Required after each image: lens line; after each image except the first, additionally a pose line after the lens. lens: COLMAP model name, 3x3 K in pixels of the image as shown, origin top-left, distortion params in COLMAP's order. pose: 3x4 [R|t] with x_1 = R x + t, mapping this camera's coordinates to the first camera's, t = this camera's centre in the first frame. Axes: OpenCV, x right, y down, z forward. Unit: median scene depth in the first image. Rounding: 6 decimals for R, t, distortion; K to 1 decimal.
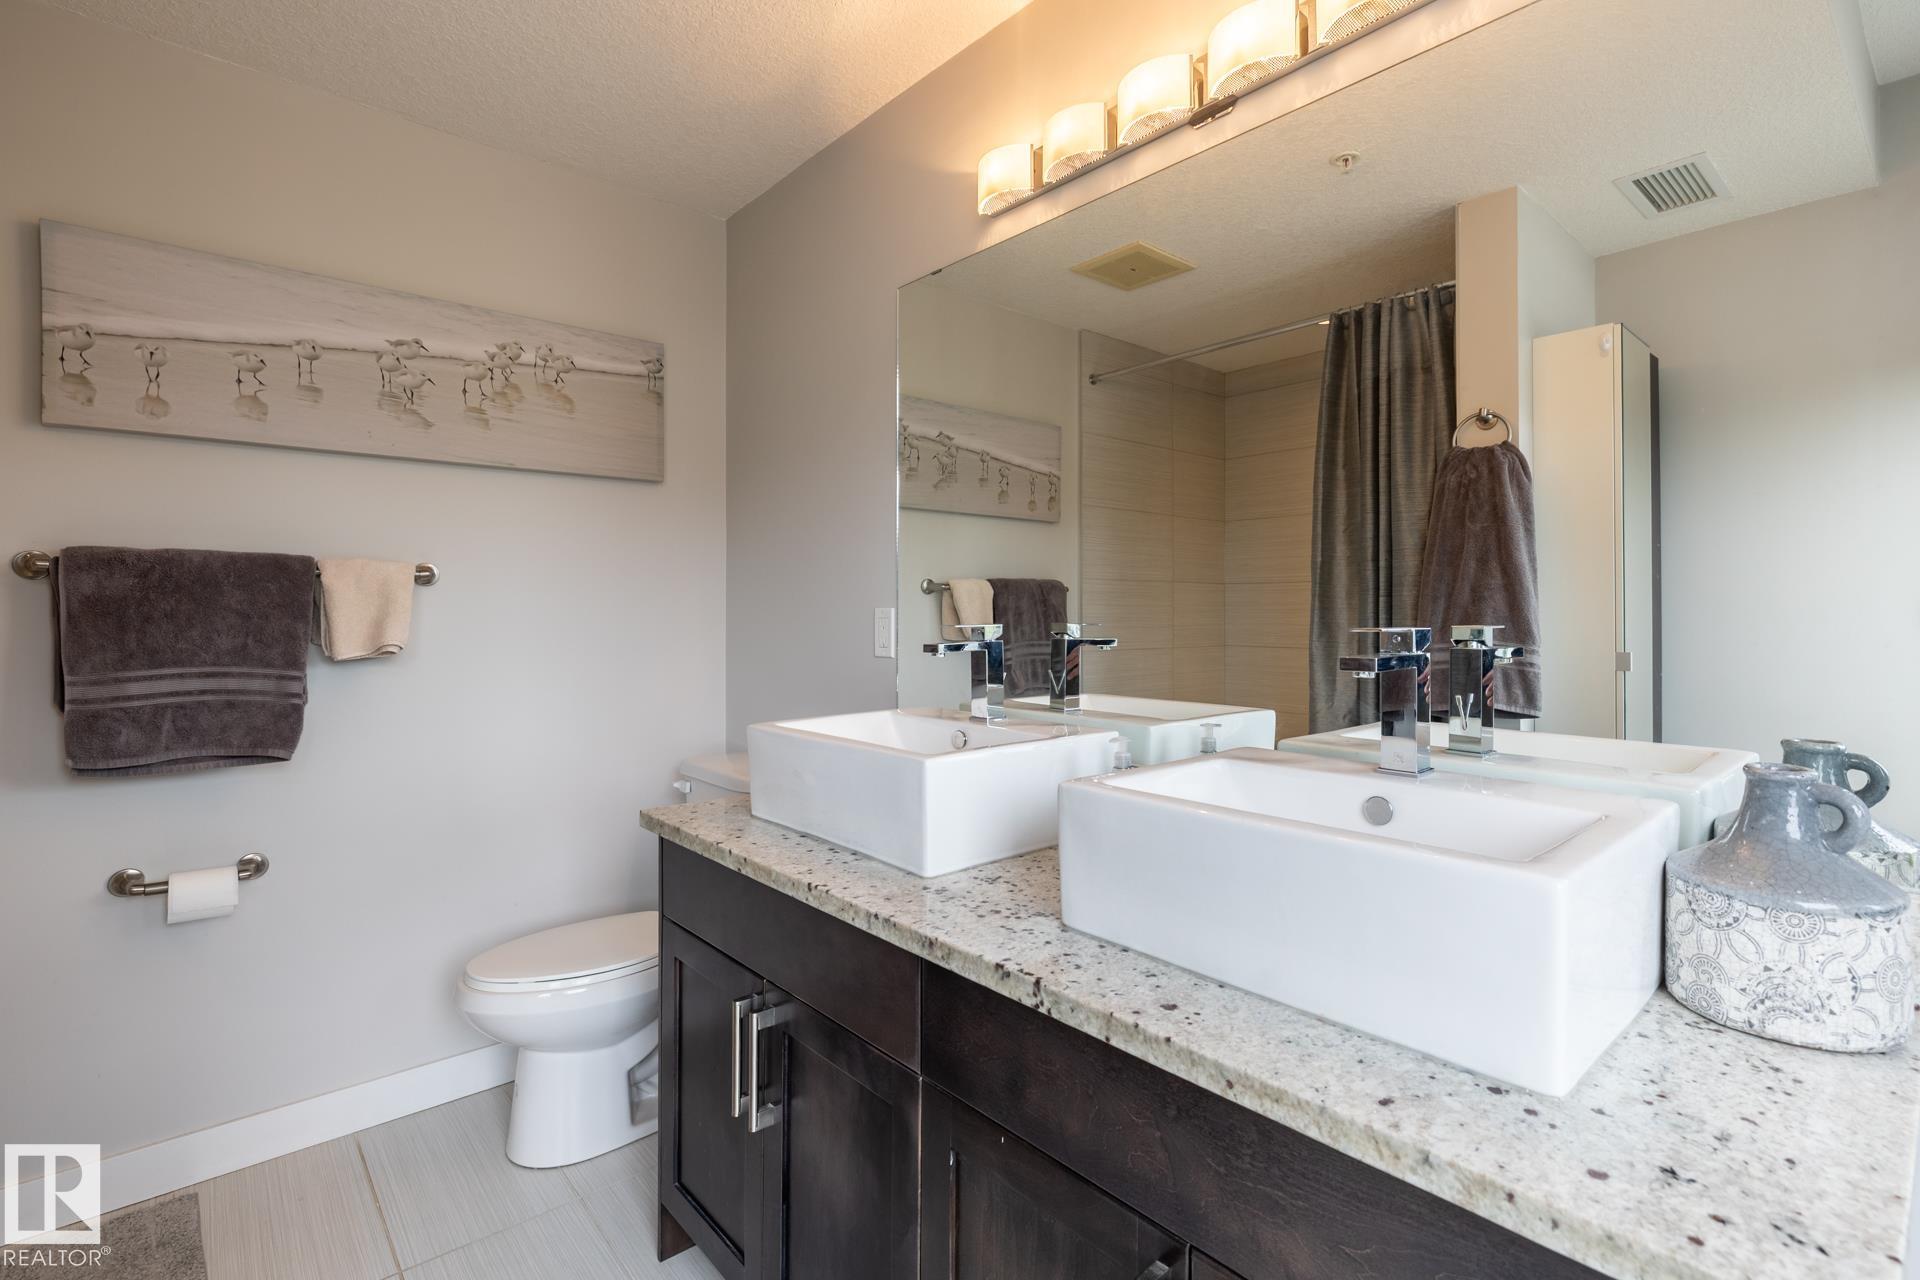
lens RADIAL K [[886.9, 0, 993.3], [0, 886.9, 612.8], [0, 0, 1]] dist [-0.001415, -0.000240]
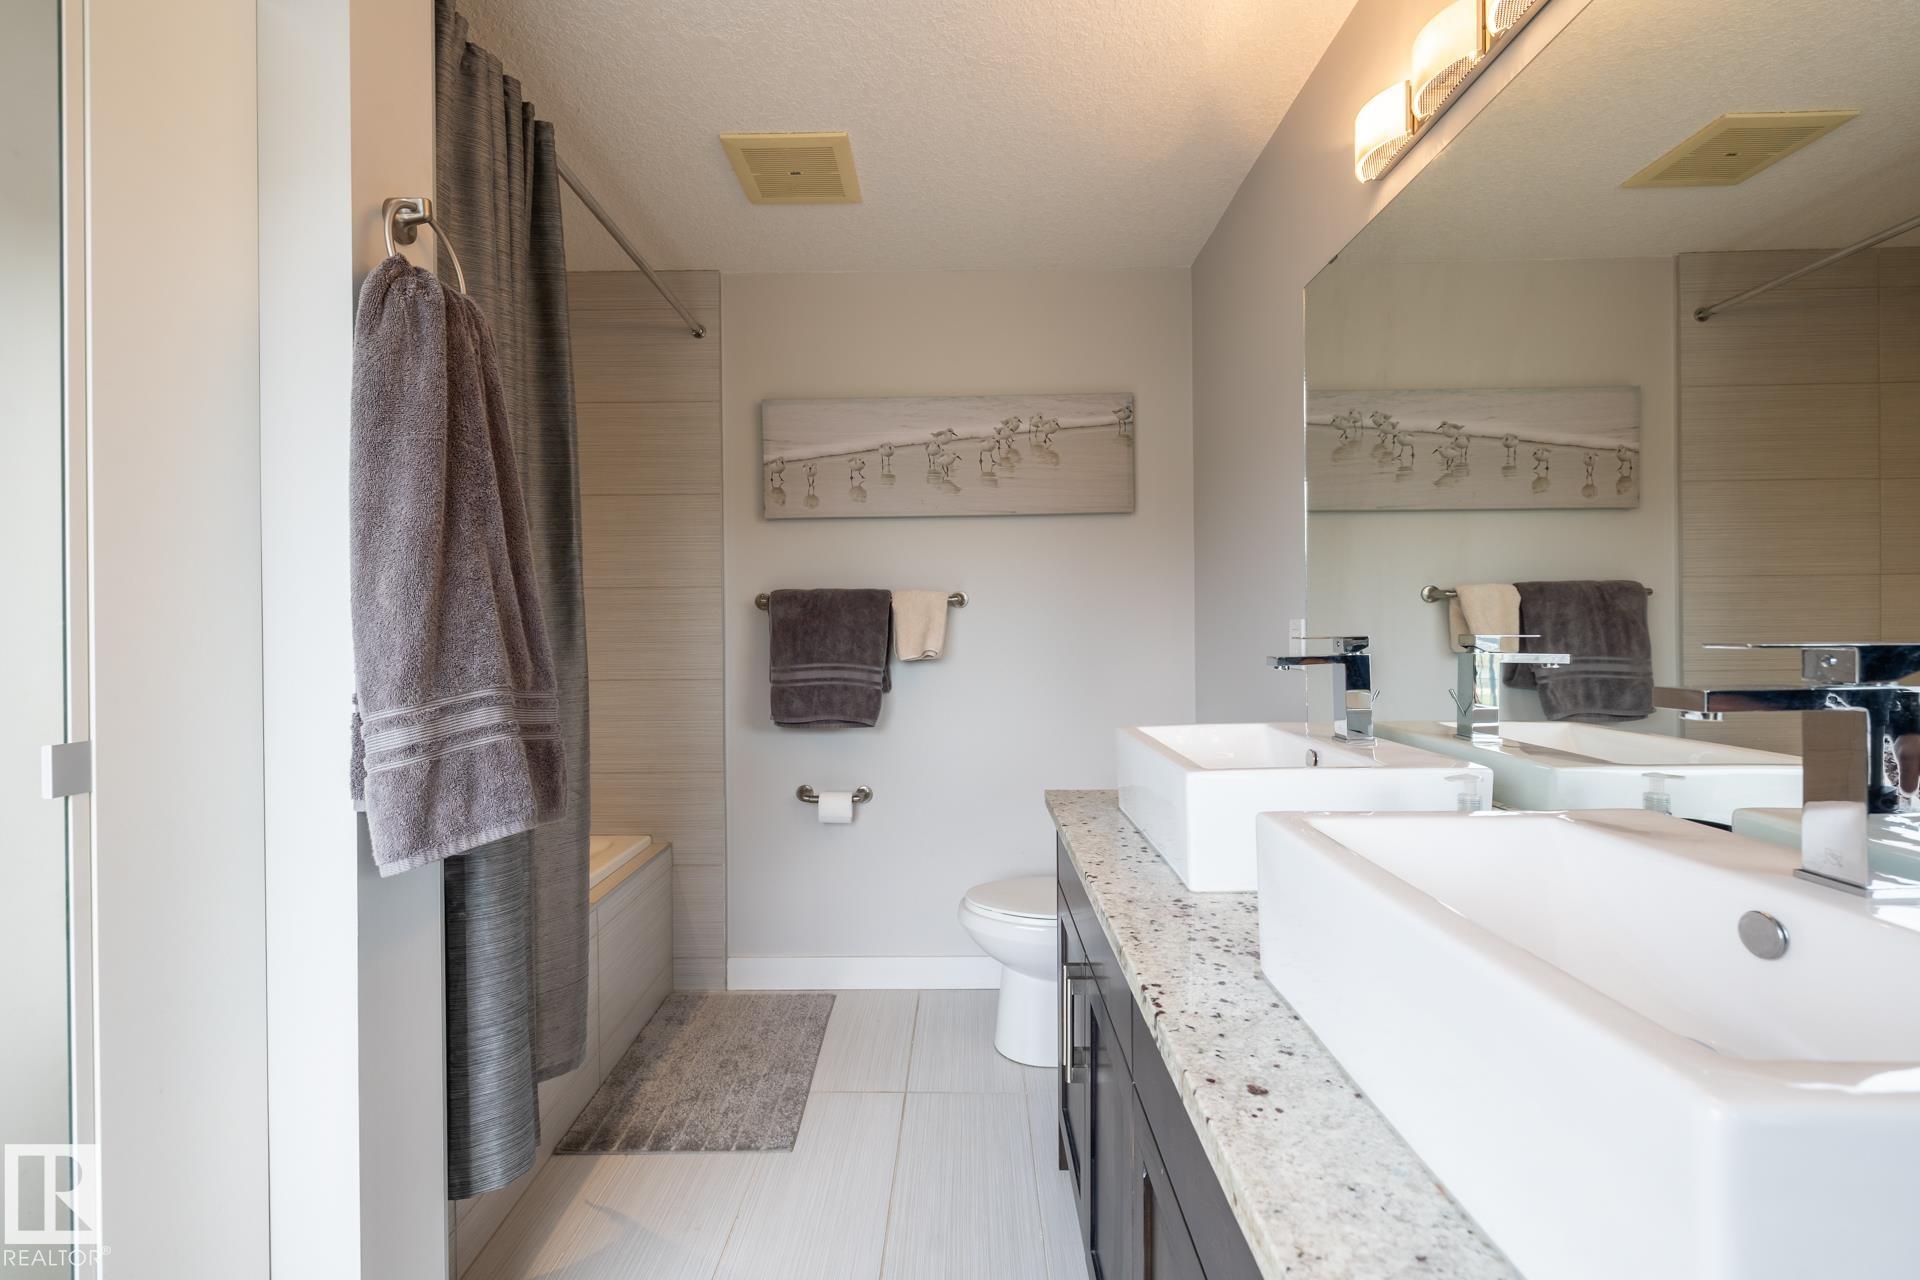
lens RADIAL K [[794.9, 0, 945.2], [0, 794.9, 631.1], [0, 0, 1]] dist [-0.000338, -0.000296]
pose [[0.725976, -0.004244, -0.687707, 0.203653], [0.009313, 0.999950, 0.003660, 0.001035], [0.687657, -0.009061, 0.725979, 0.101652]]
